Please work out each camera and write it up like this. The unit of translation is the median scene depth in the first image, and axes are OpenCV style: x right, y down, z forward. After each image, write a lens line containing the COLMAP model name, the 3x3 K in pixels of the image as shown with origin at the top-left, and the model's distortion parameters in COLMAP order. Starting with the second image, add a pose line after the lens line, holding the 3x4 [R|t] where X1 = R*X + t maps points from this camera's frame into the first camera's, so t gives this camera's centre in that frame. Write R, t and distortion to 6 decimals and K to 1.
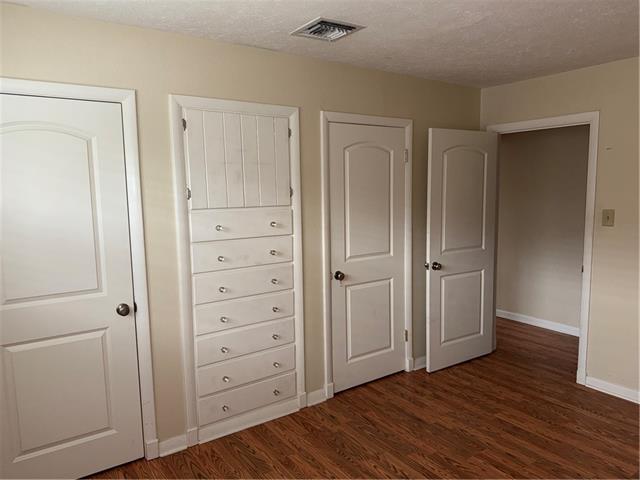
lens RADIAL K [[448.9, 0, 320.0], [0, 448.9, 240.0], [0, 0, 1]] dist [0.085541, -0.138312]
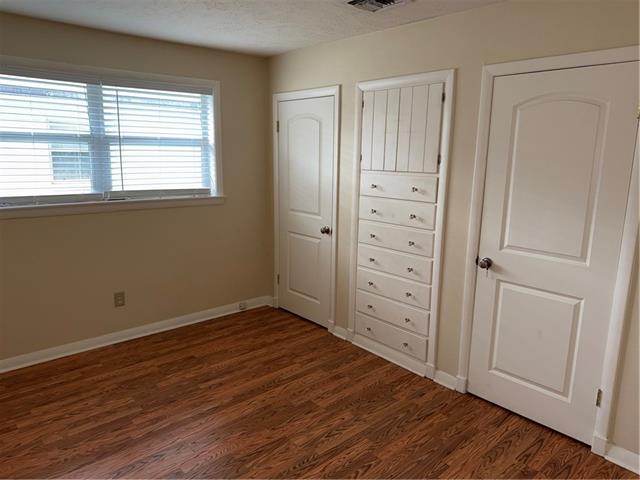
lens RADIAL K [[448.9, 0, 320.0], [0, 448.9, 240.0], [0, 0, 1]] dist [0.085541, -0.138312]
pose [[0.117319, 0.204614, -0.971787, 0.884411], [-0.138704, 0.972329, 0.187983, -0.084614], [0.983360, 0.112736, 0.142453, 0.615509]]
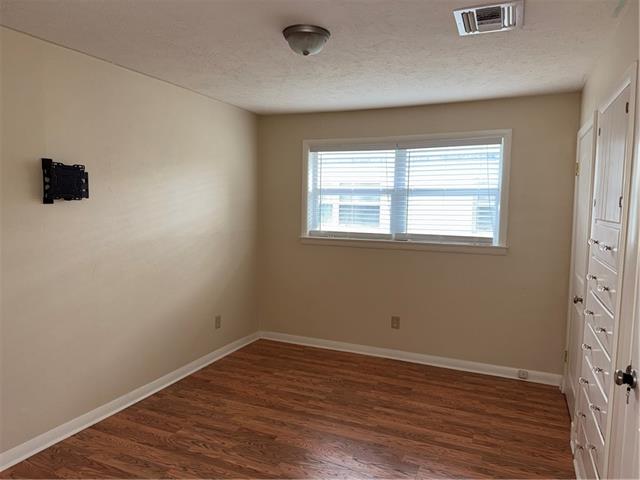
lens RADIAL K [[448.9, 0, 320.0], [0, 448.9, 240.0], [0, 0, 1]] dist [0.085541, -0.138312]
pose [[-0.857041, 0.045346, -0.513249, 0.609796], [-0.063518, 0.979223, 0.192581, -0.150208], [0.511318, 0.197650, -0.836354, 1.313105]]
